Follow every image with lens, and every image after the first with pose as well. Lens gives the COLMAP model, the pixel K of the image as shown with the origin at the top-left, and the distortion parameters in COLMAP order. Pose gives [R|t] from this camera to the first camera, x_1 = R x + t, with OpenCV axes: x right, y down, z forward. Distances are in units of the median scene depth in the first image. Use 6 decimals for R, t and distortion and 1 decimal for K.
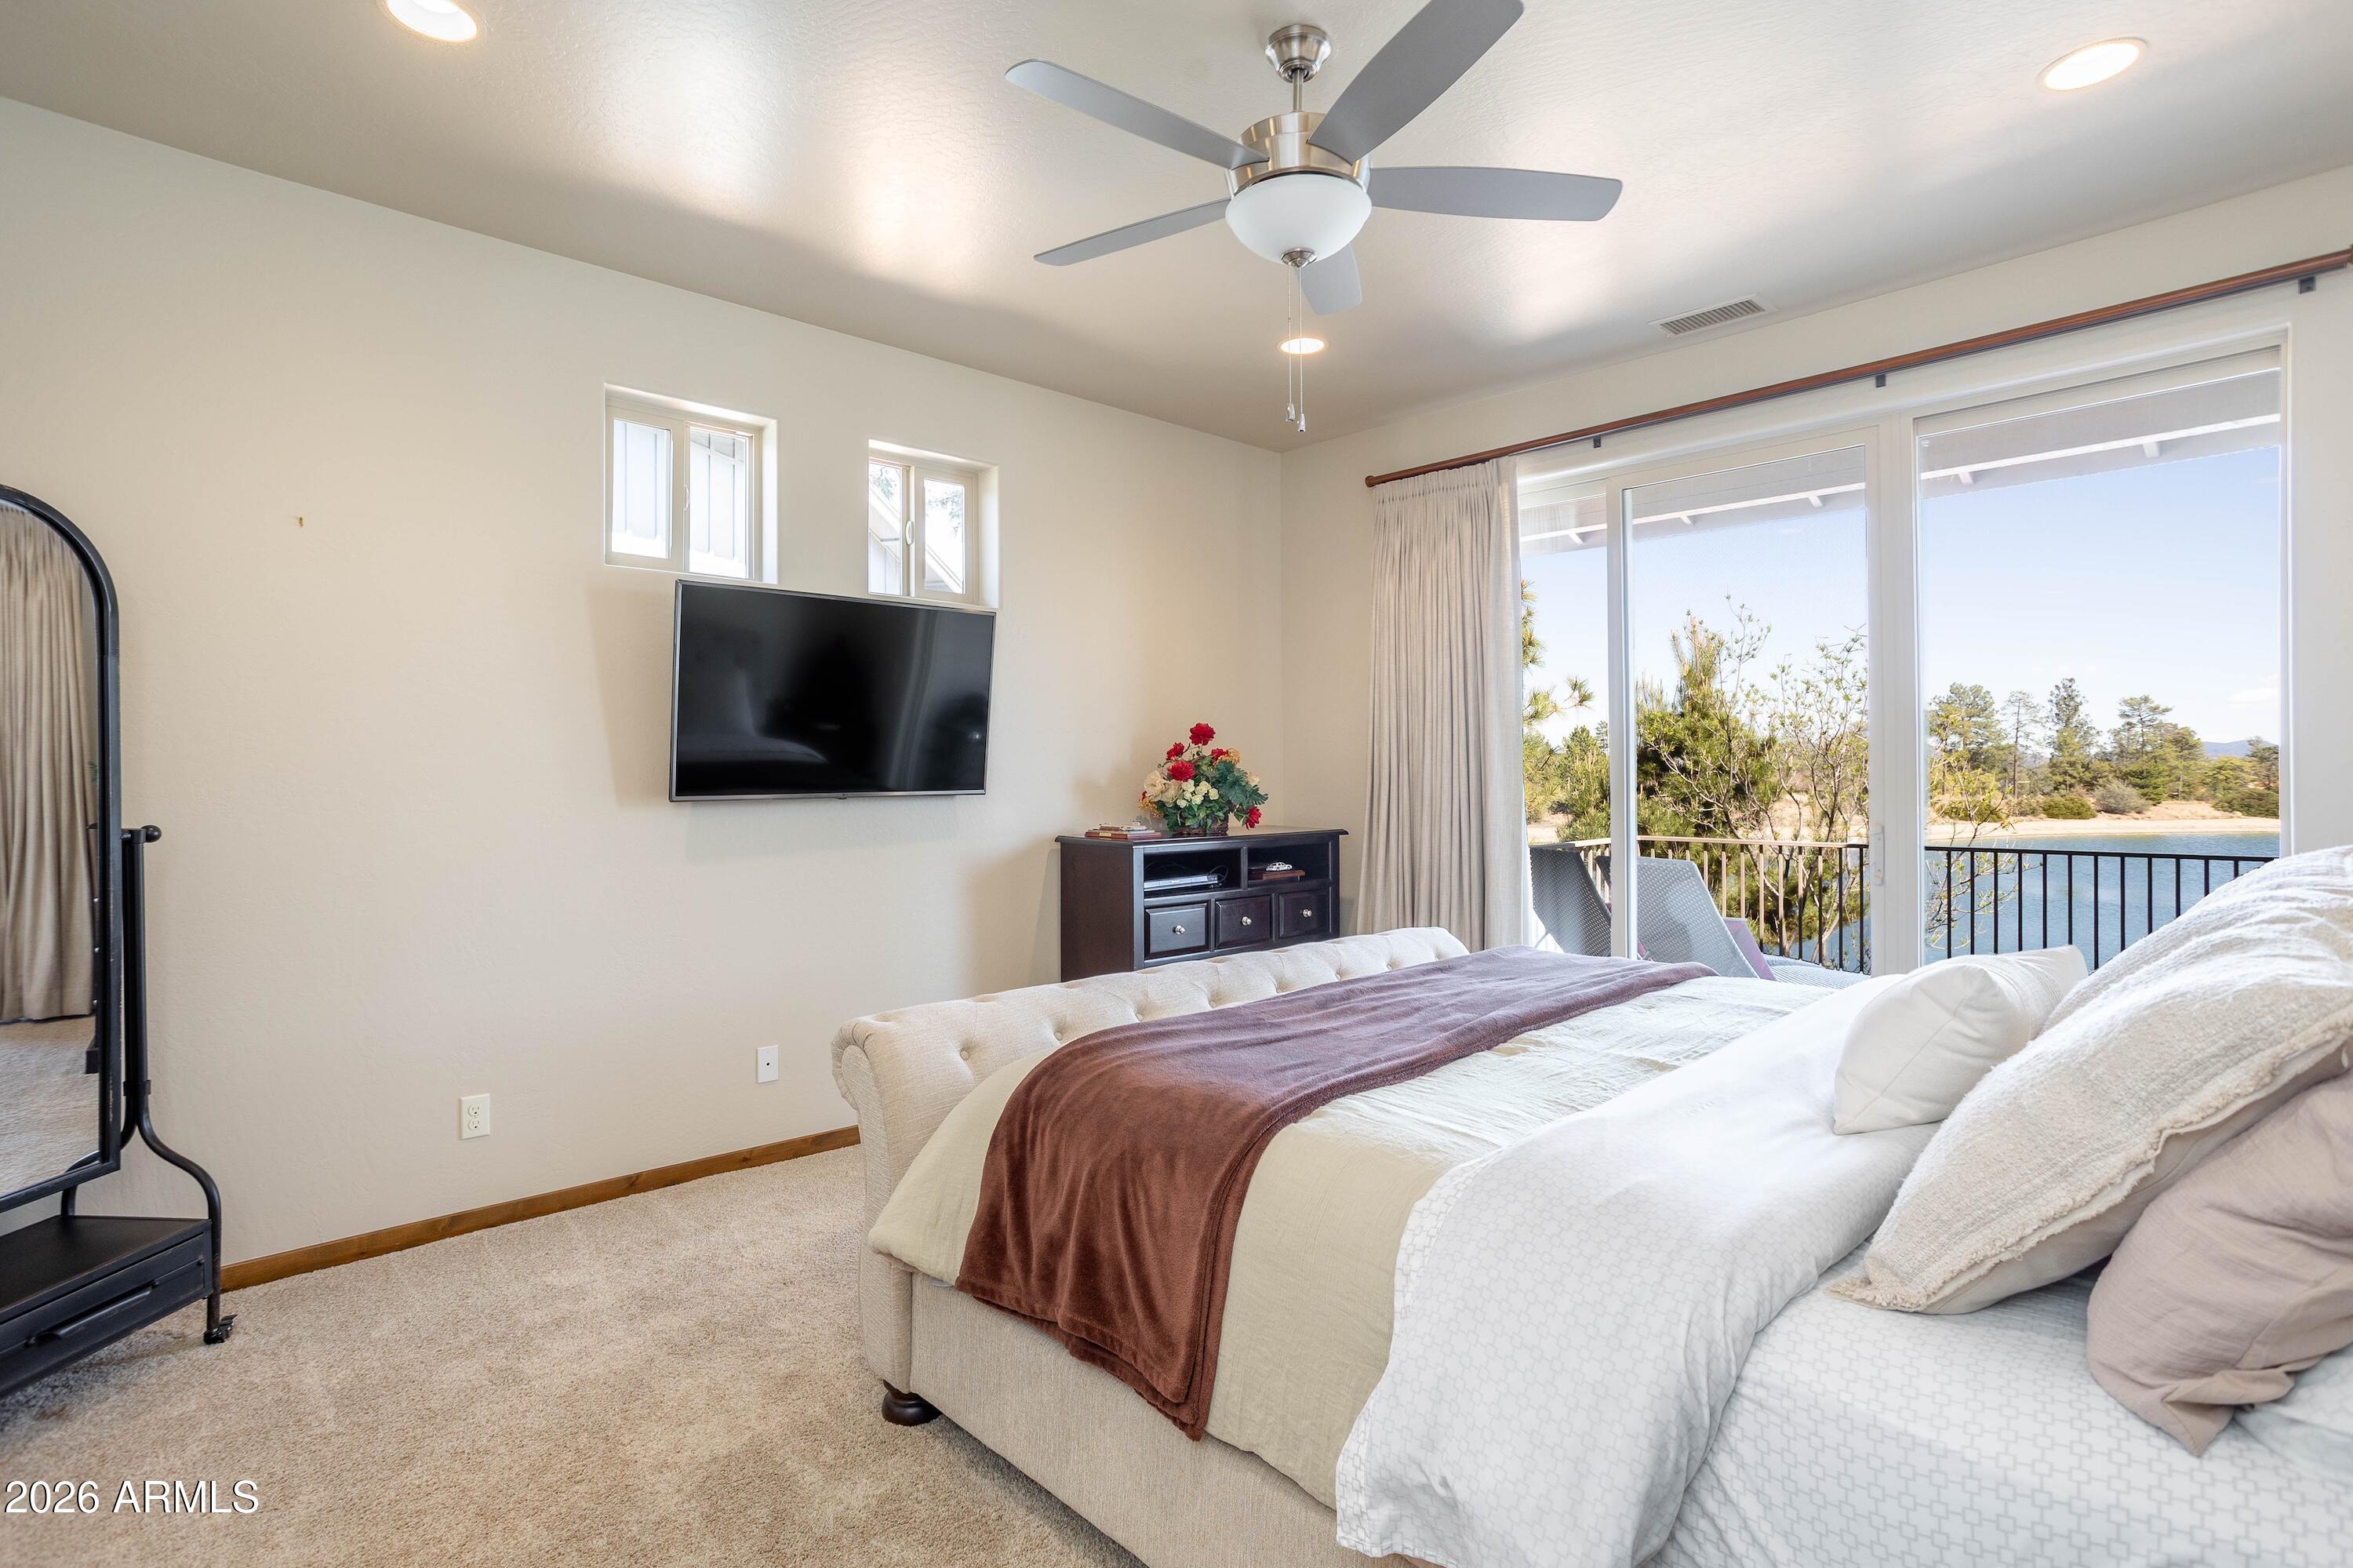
lens RADIAL K [[1146.8, 0, 1178.5], [0, 1146.8, 766.1], [0, 0, 1]] dist [-0.000415, -0.000050]
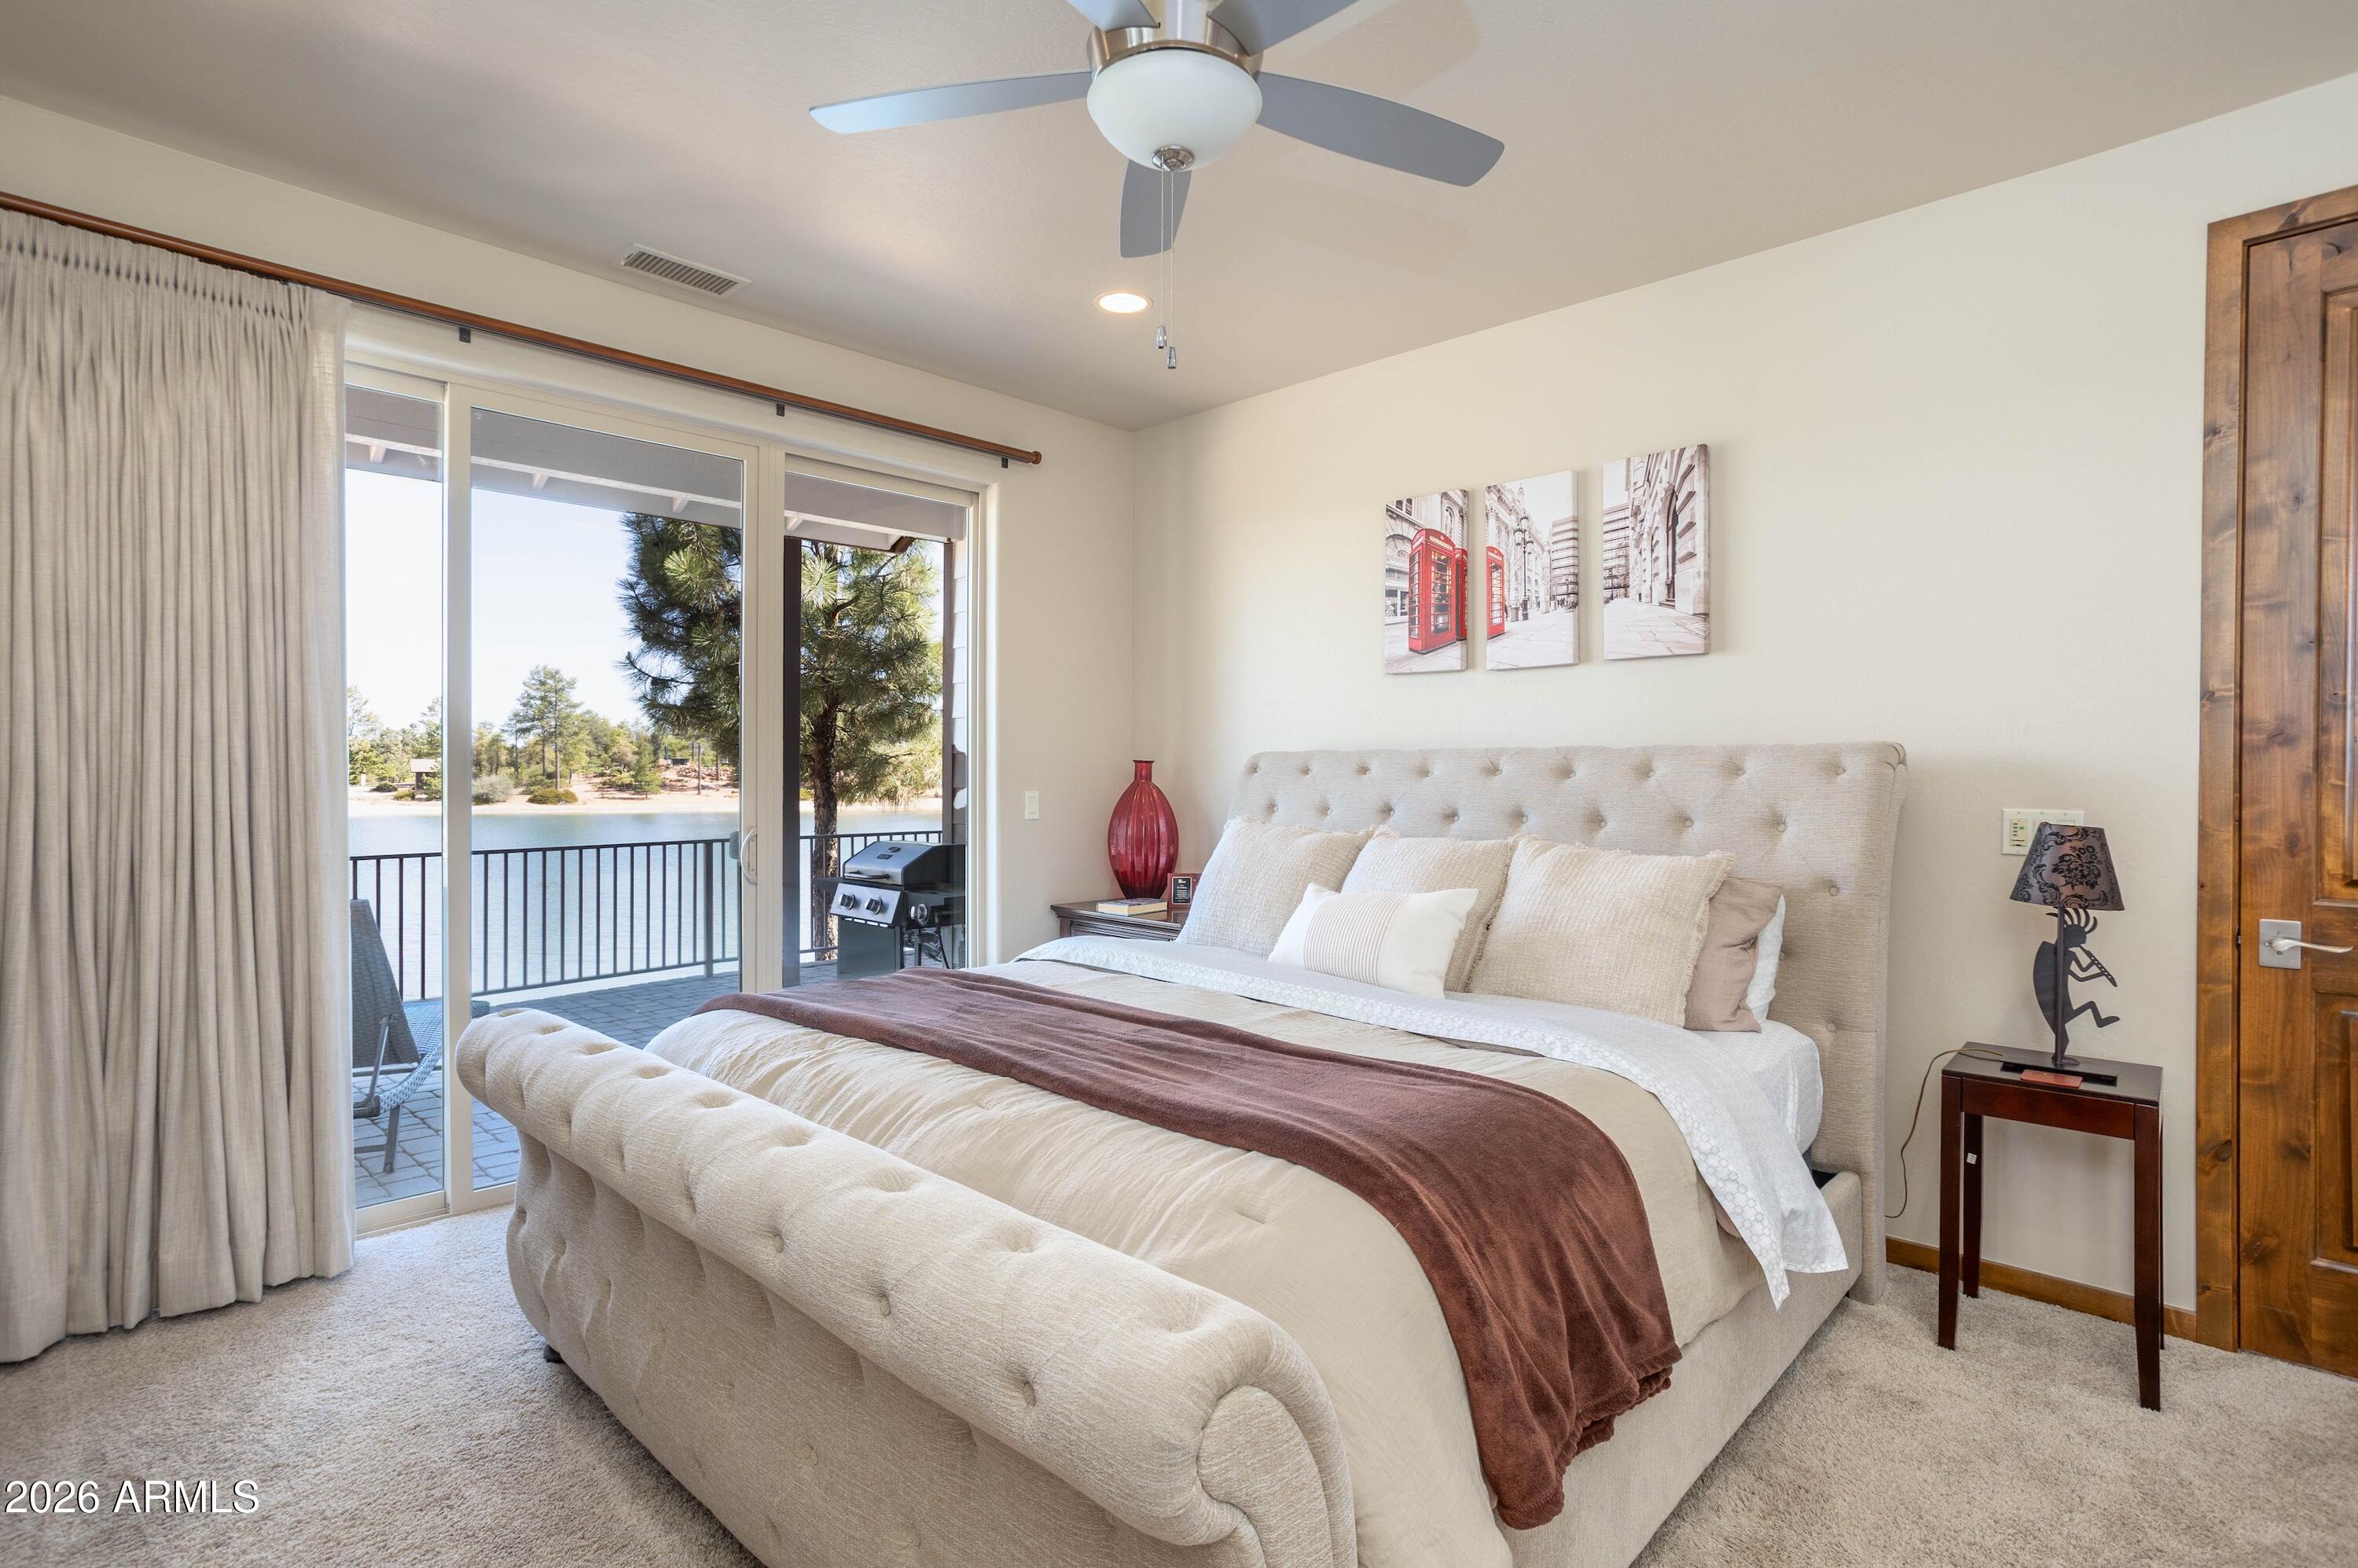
lens RADIAL K [[1149.2, 0, 1181.0], [0, 1149.2, 766.1], [0, 0, 1]] dist [-0.000415, -0.000050]
pose [[-0.053852, -0.000513, 0.998549, -0.410064], [-0.005030, 0.999987, 0.000243, -0.002927], [-0.998536, -0.005010, -0.053854, 0.575237]]
